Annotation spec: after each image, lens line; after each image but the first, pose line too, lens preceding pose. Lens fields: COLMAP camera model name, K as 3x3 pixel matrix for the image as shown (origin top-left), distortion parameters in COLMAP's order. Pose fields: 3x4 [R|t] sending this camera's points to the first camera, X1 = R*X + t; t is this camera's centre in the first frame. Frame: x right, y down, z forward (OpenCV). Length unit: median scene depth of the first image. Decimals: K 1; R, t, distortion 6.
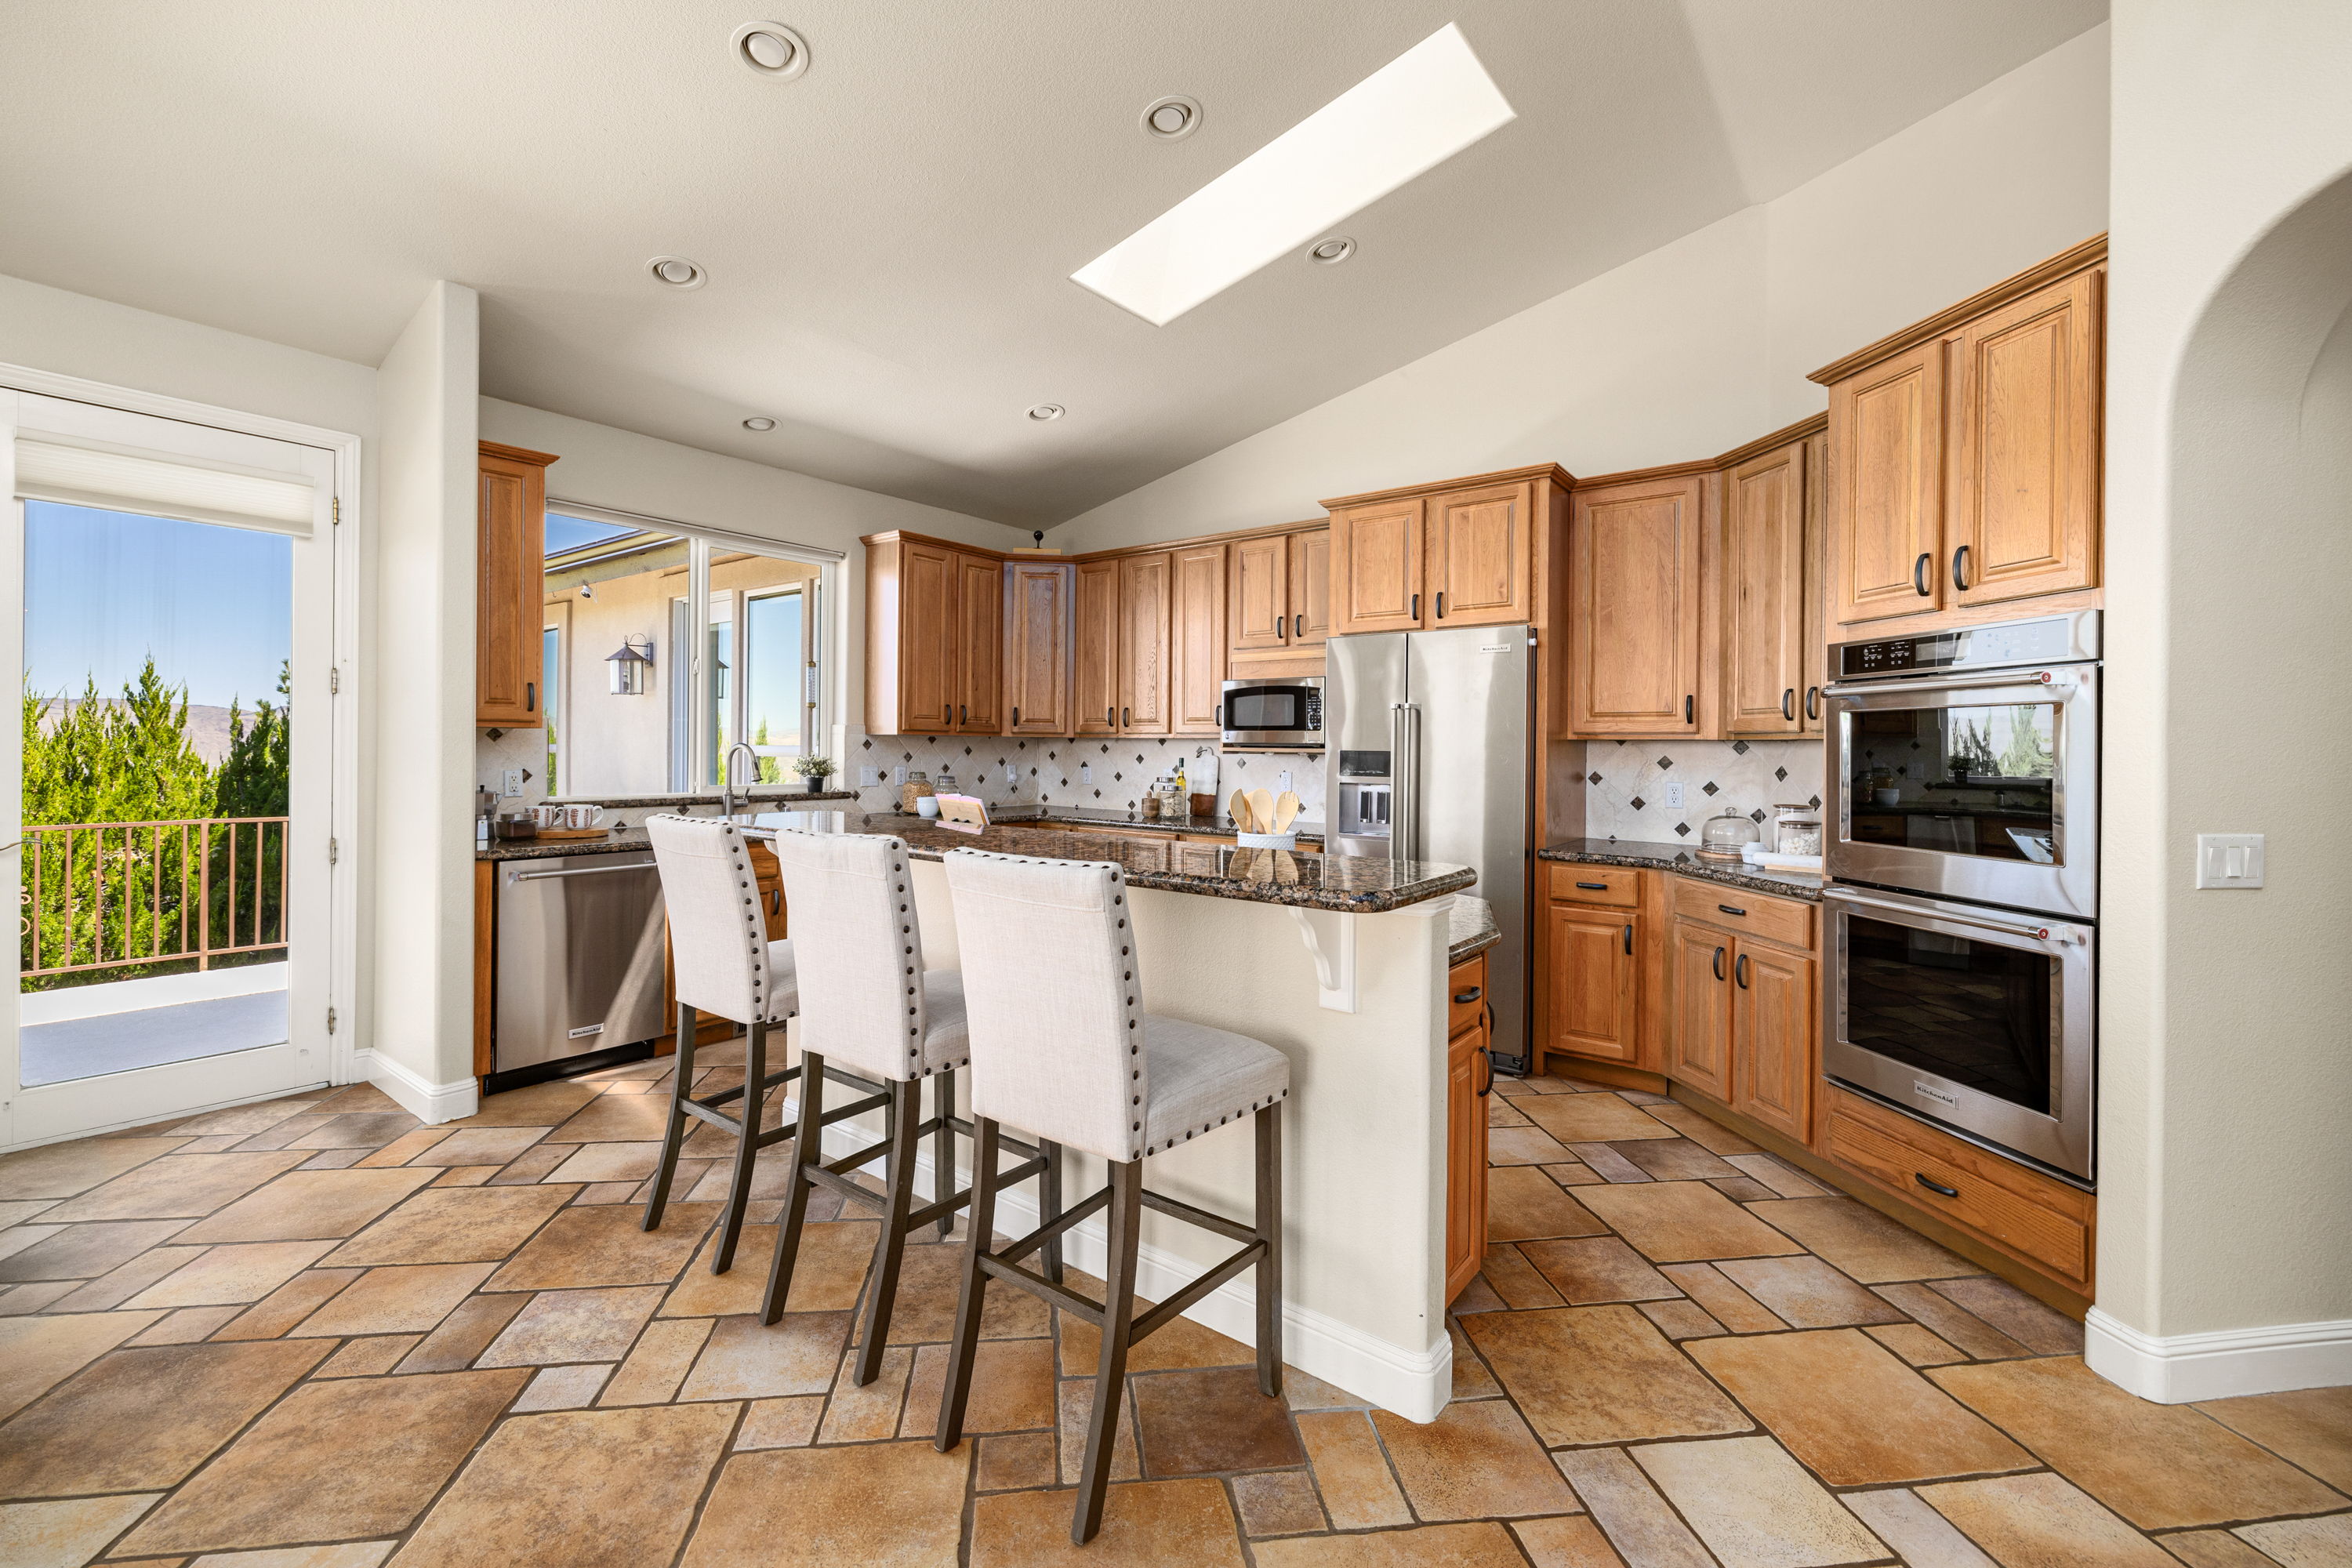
lens RADIAL K [[990.1, 0, 1157.1], [0, 990.1, 749.8], [0, 0, 1]] dist [0.001957, 0.000415]
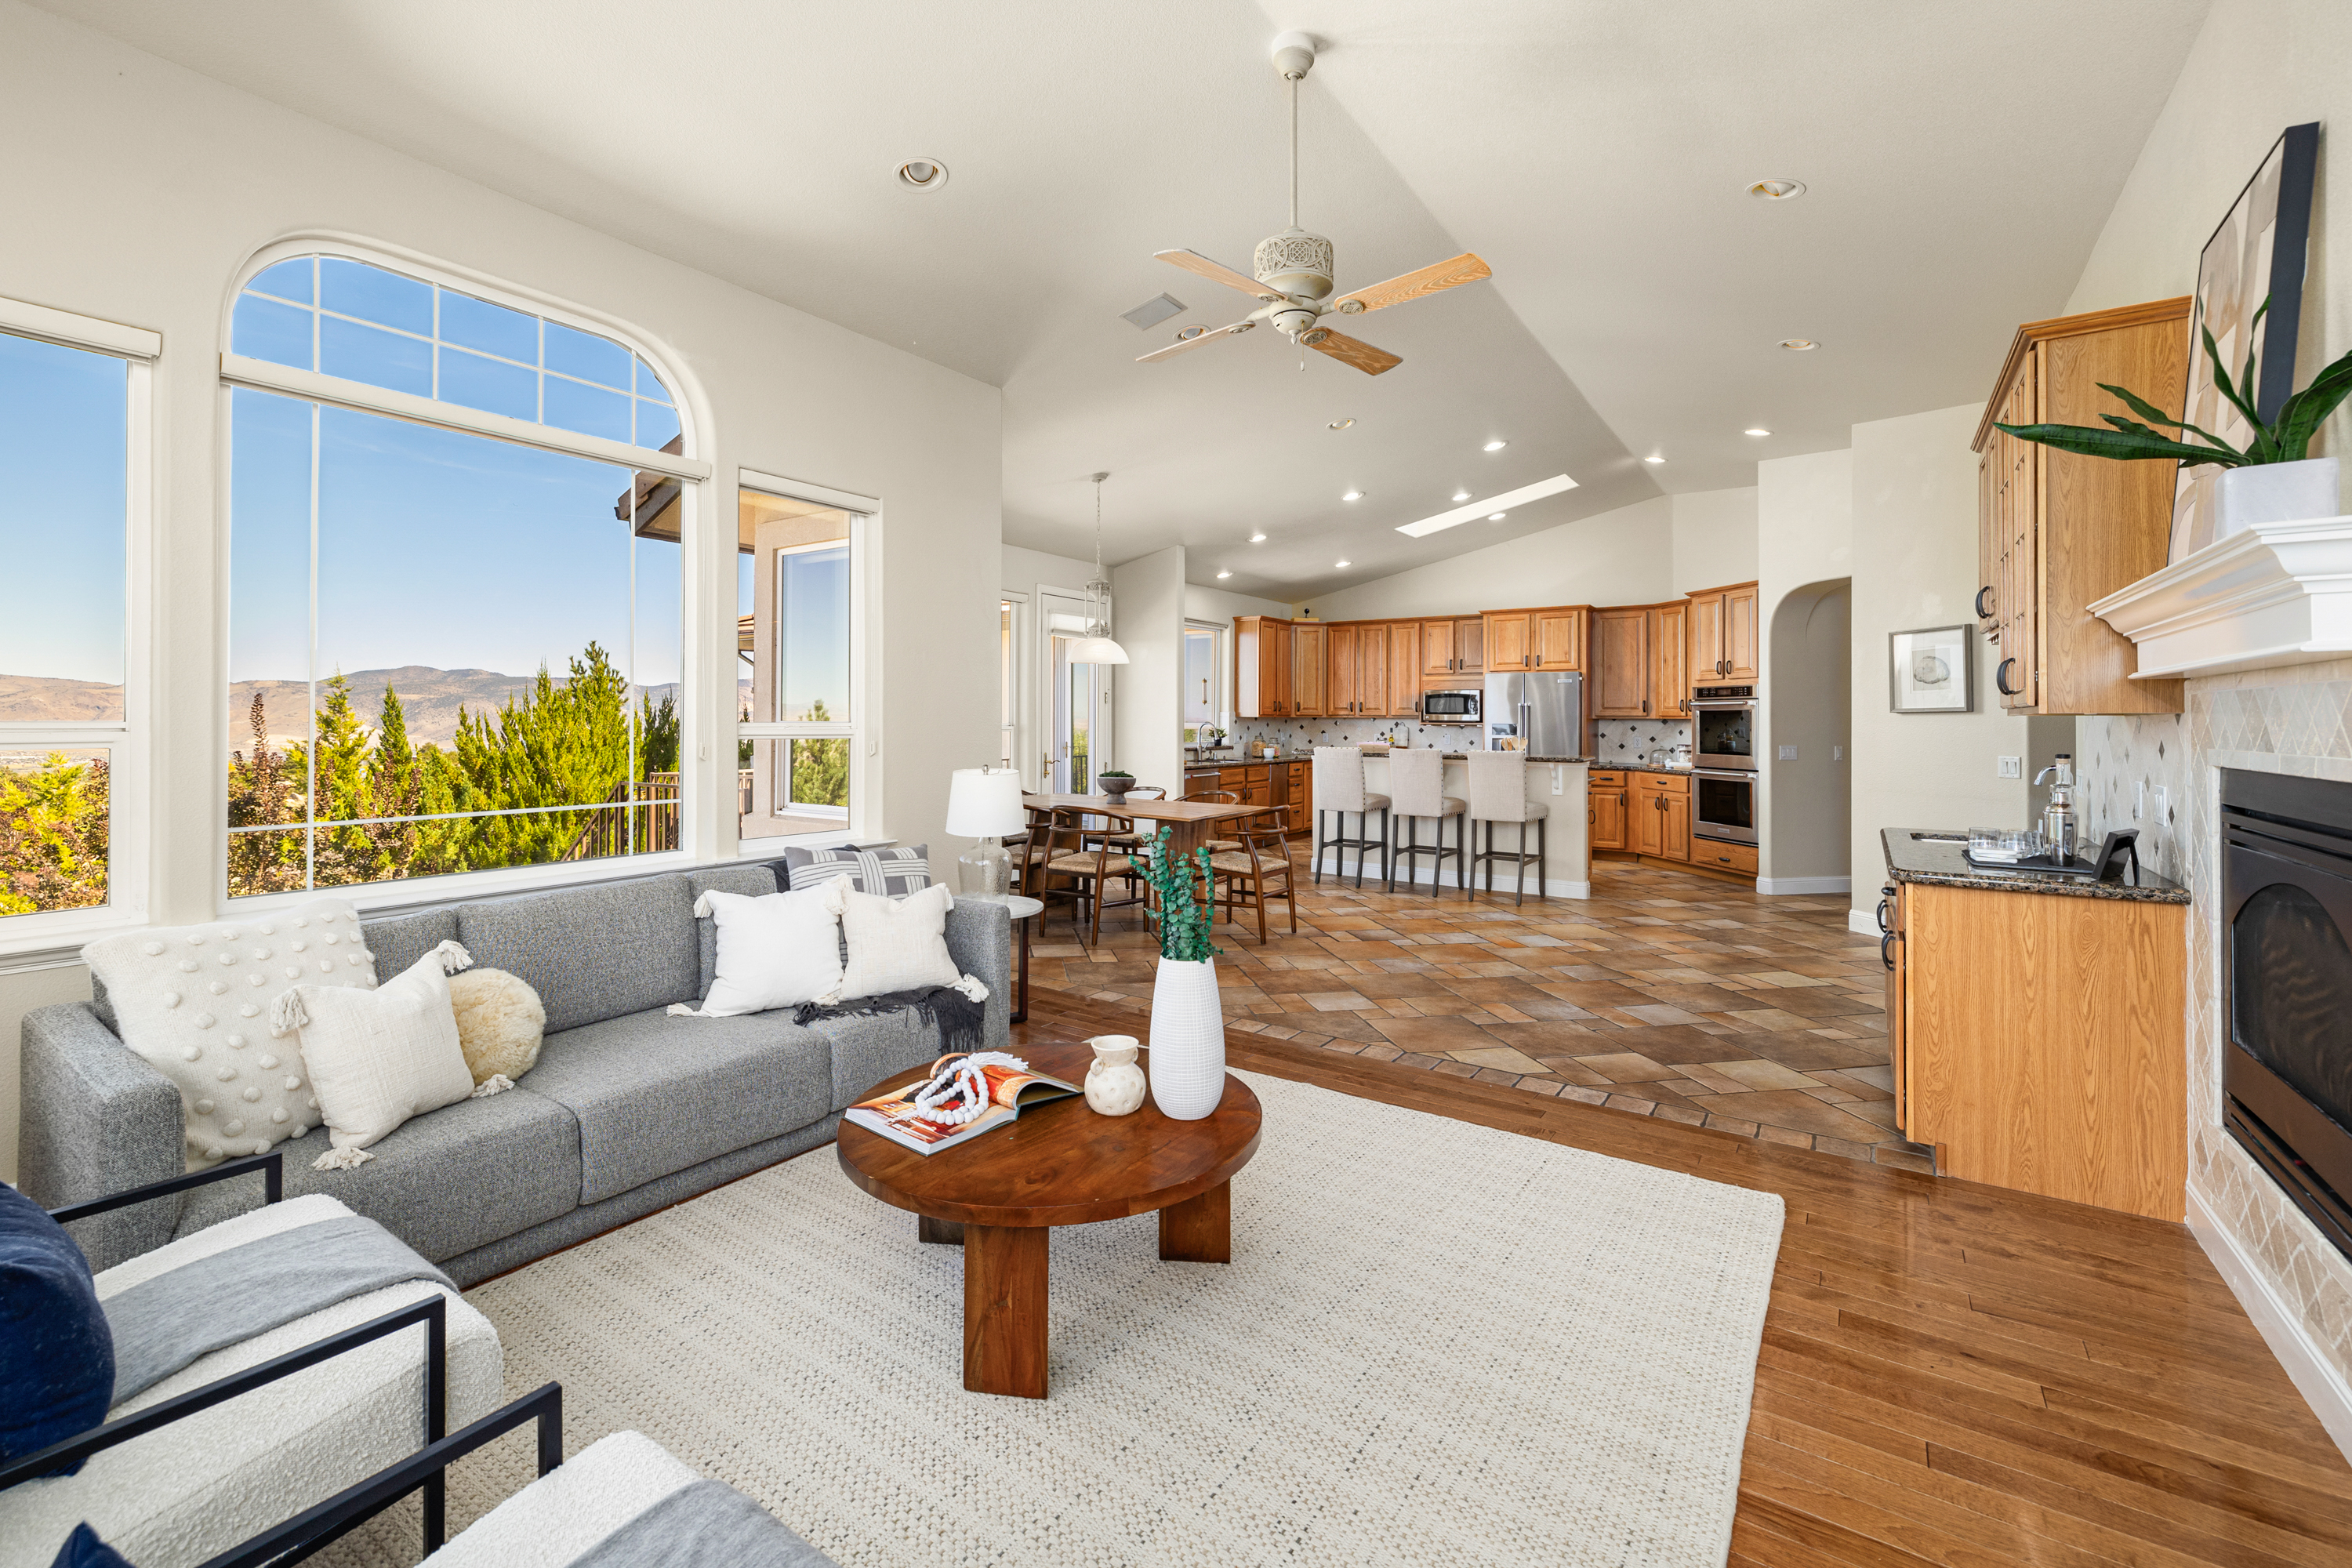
lens RADIAL K [[991.9, 0, 1178.0], [0, 991.9, 715.8], [0, 0, 1]] dist [-0.000251, 0.000030]
pose [[0.997444, -0.005073, 0.071277, -0.765906], [0.005669, 0.999951, -0.008172, -0.003853], [-0.071232, 0.008555, 0.997423, -1.326134]]
